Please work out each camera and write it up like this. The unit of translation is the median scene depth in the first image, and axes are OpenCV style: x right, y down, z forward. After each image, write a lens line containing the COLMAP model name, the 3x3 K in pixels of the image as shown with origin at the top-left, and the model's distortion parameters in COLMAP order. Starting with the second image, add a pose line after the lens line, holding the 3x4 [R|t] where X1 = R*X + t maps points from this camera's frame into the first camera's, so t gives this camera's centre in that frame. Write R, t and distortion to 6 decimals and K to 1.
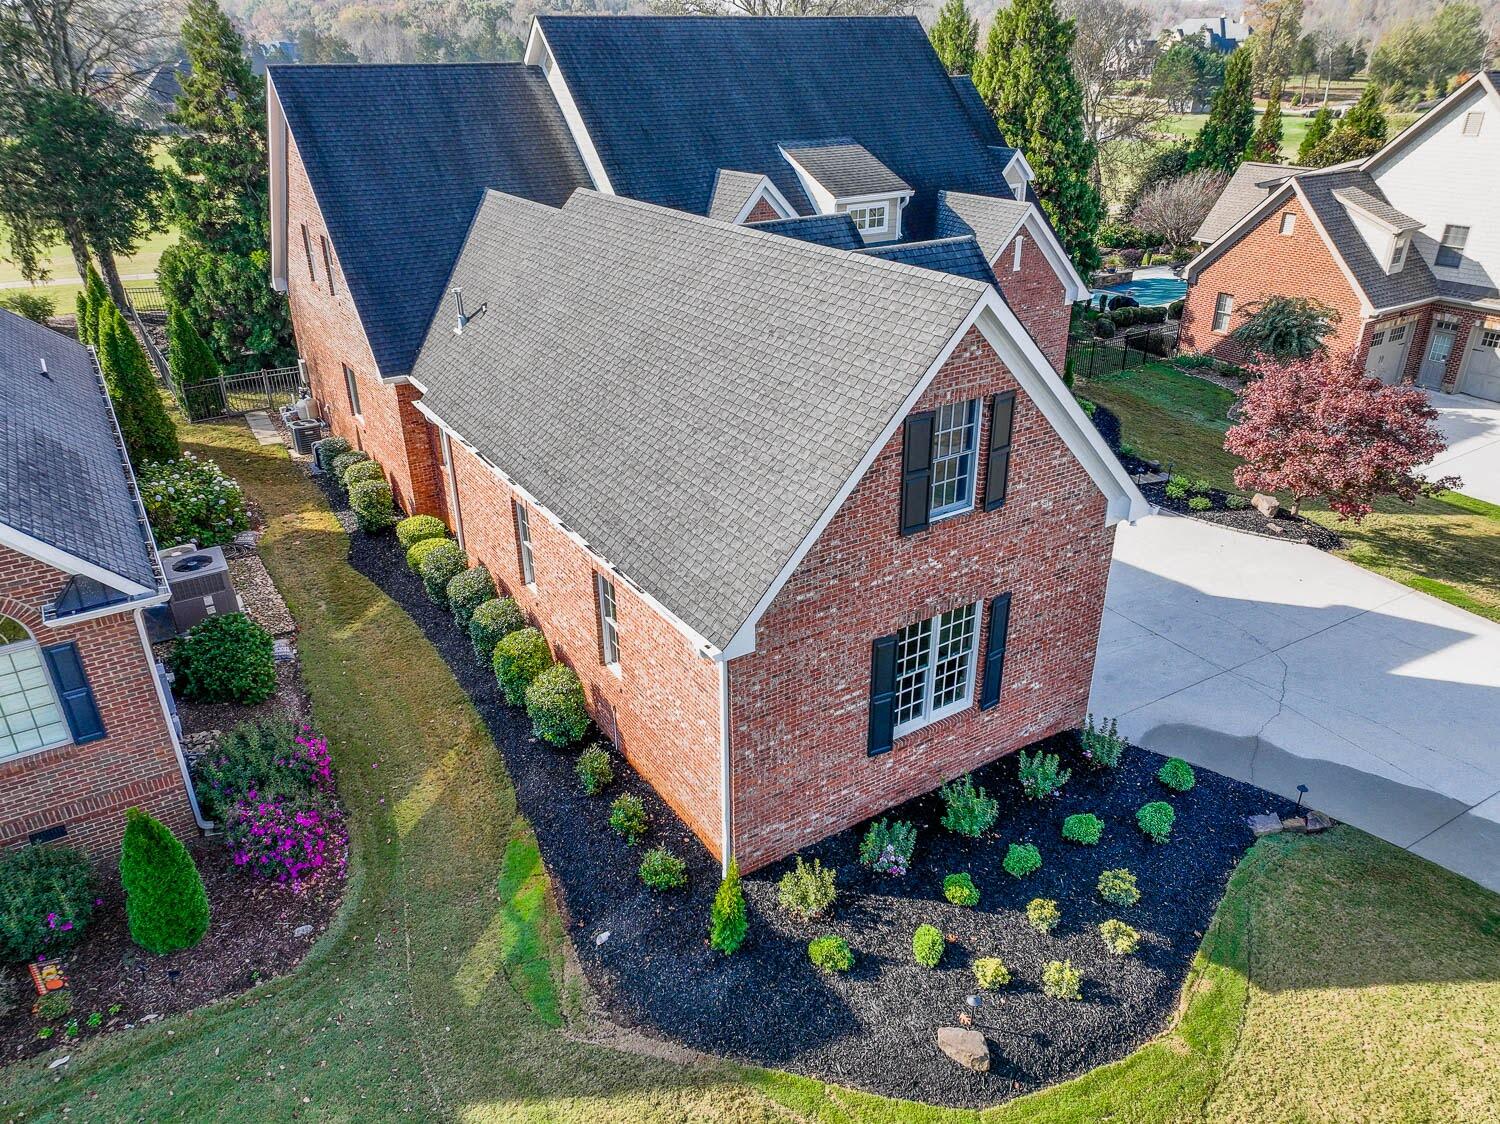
lens RADIAL K [[1045.2, 0, 750.0], [0, 1045.2, 562.0], [0, 0, 1]] dist [0.005433, 0.002174]
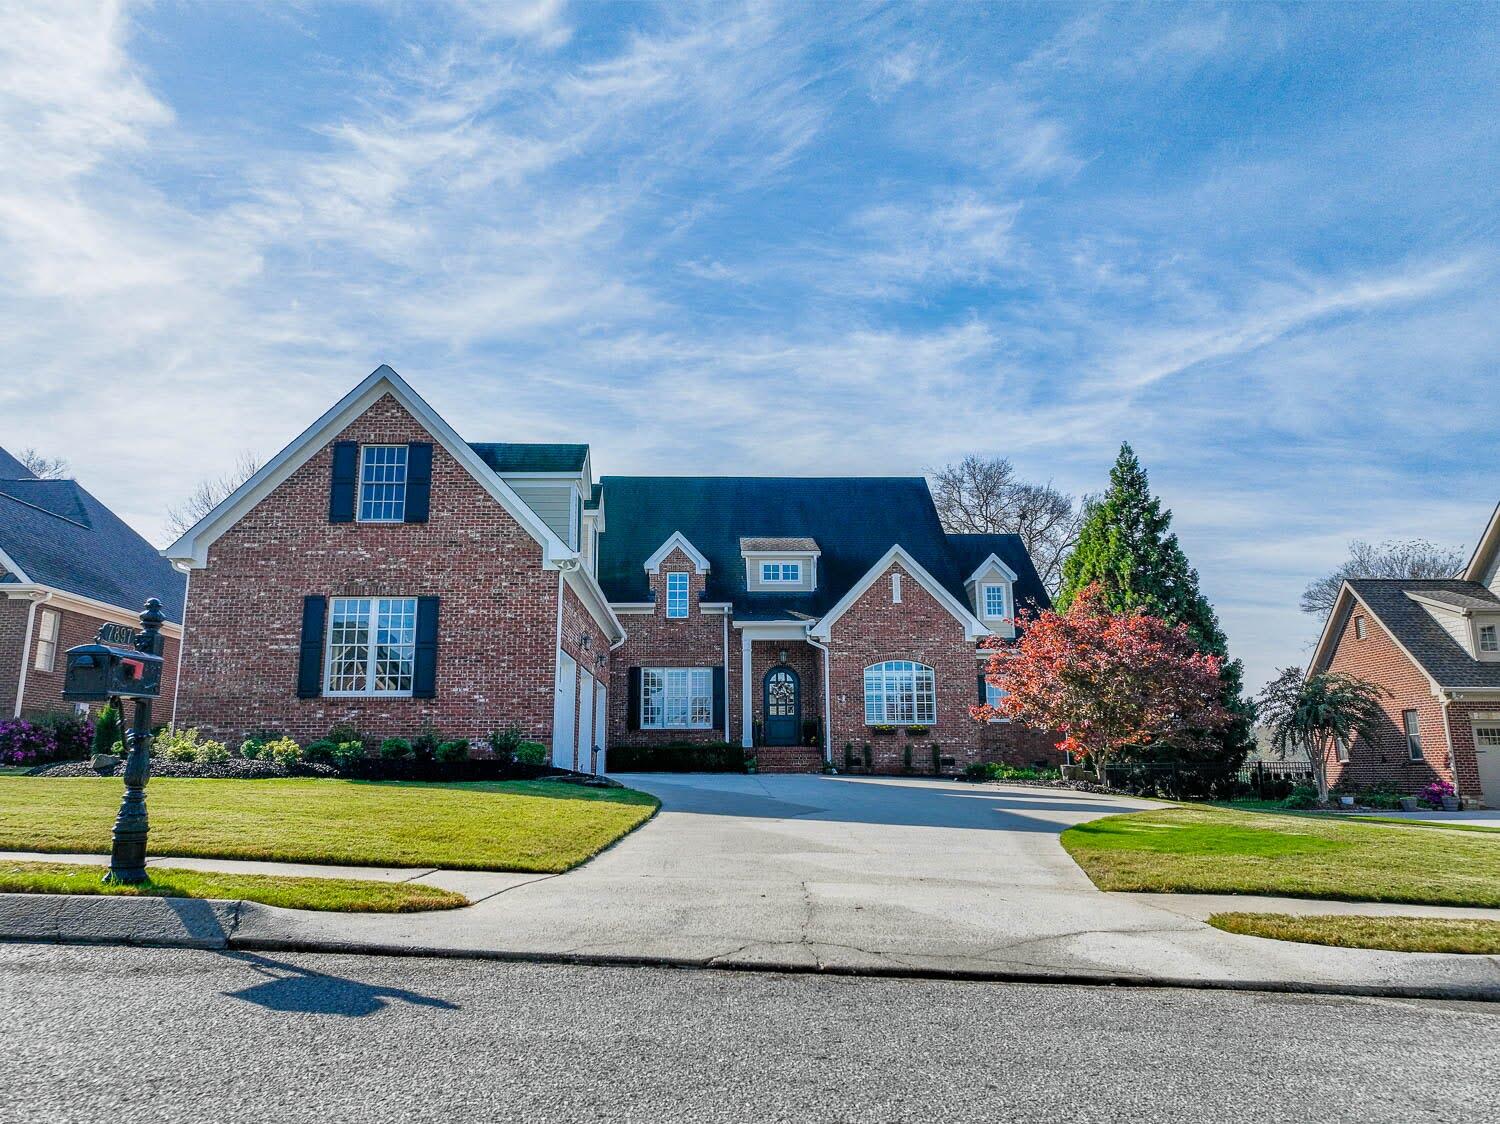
lens RADIAL K [[1045.2, 0, 750.0], [0, 1045.2, 562.0], [0, 0, 1]] dist [0.005433, 0.002174]
pose [[0.862311, -0.097871, -0.496831, 1.278852], [-0.228103, 0.800888, -0.553668, 0.651126], [0.452094, 0.590762, 0.668290, 0.276684]]
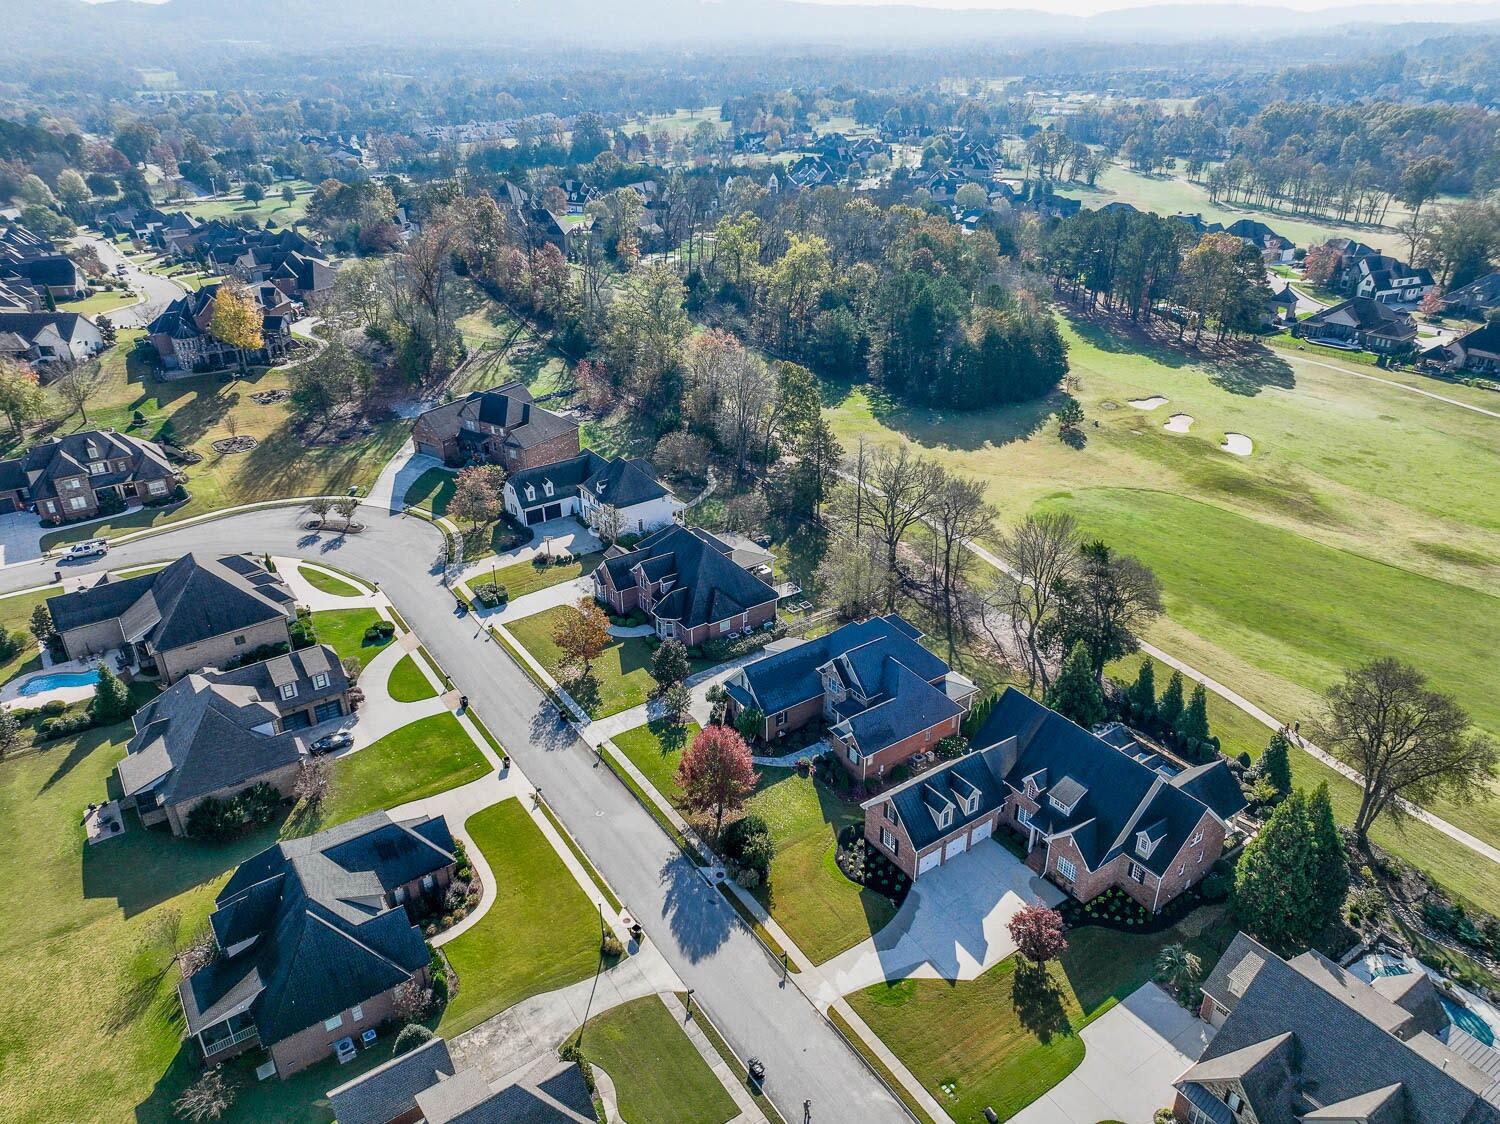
lens RADIAL K [[1045.2, 0, 750.0], [0, 1045.2, 562.0], [0, 0, 1]] dist [0.005433, 0.002174]
pose [[0.047604, 0.471526, -0.880566, 5.109563], [-0.430875, 0.805023, 0.407781, -3.608979], [0.901155, 0.360002, 0.241491, -1.993149]]
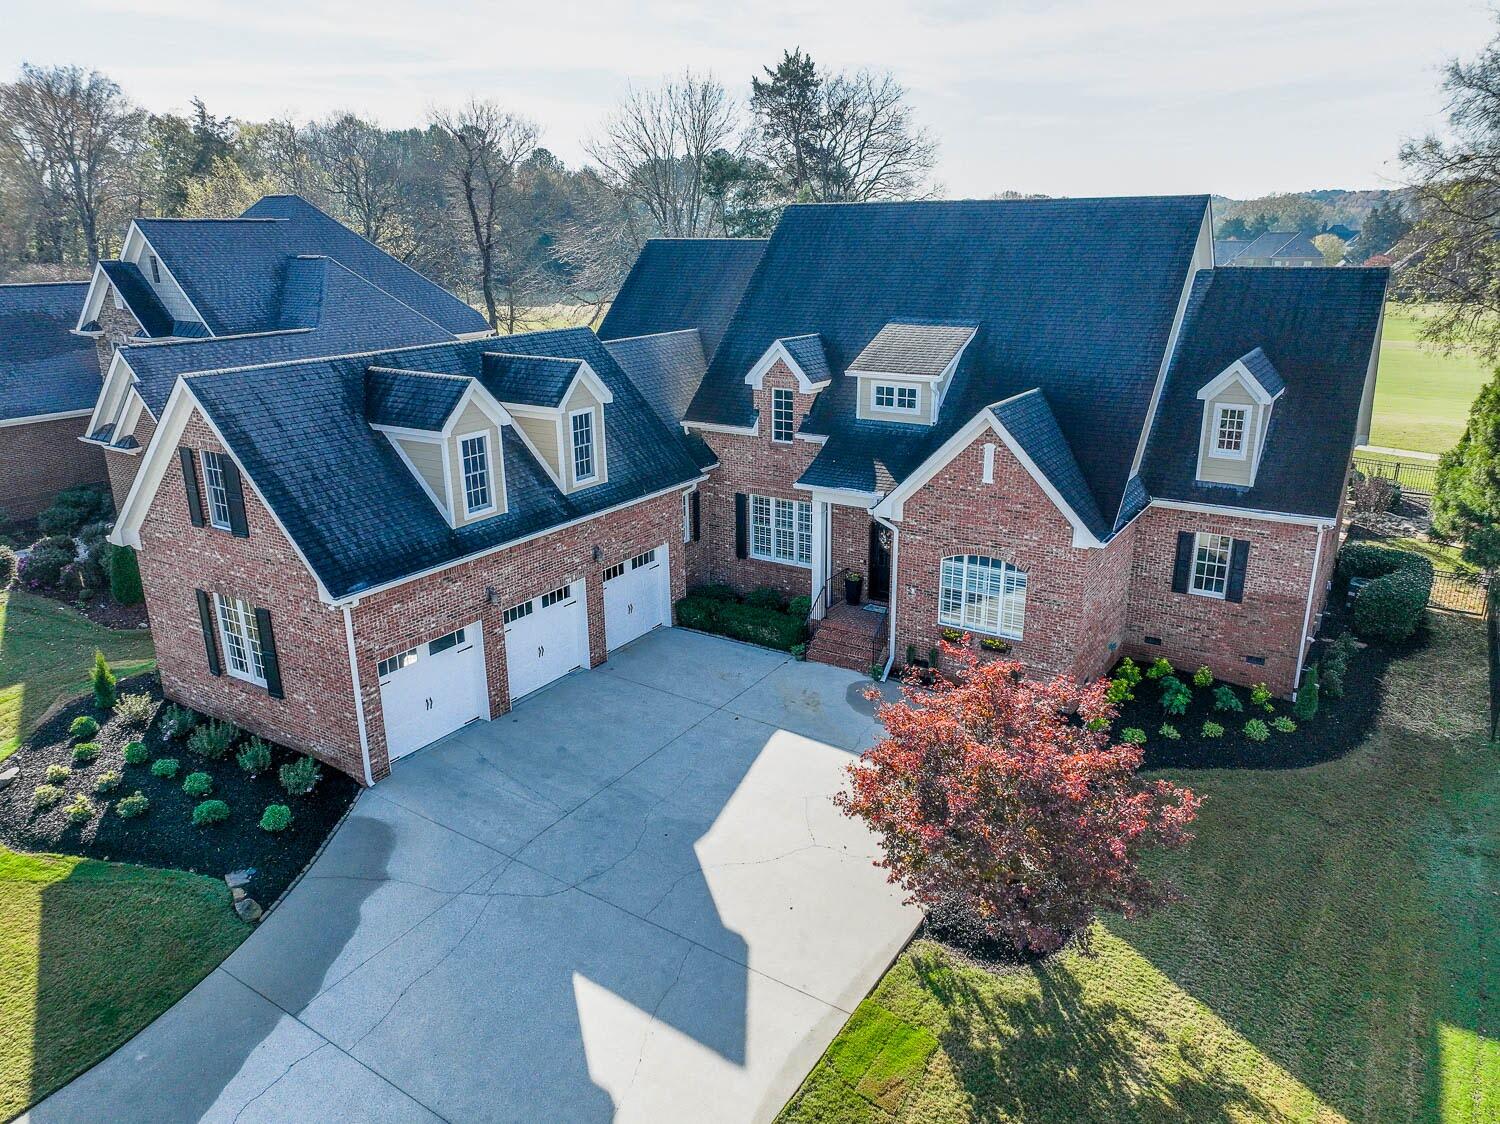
lens RADIAL K [[1045.2, 0, 750.0], [0, 1045.2, 562.0], [0, 0, 1]] dist [0.005433, 0.002174]
pose [[0.419479, 0.281748, -0.862934, 1.719824], [-0.398669, 0.911212, 0.103714, -0.433543], [0.815537, 0.300519, 0.494558, 0.838101]]
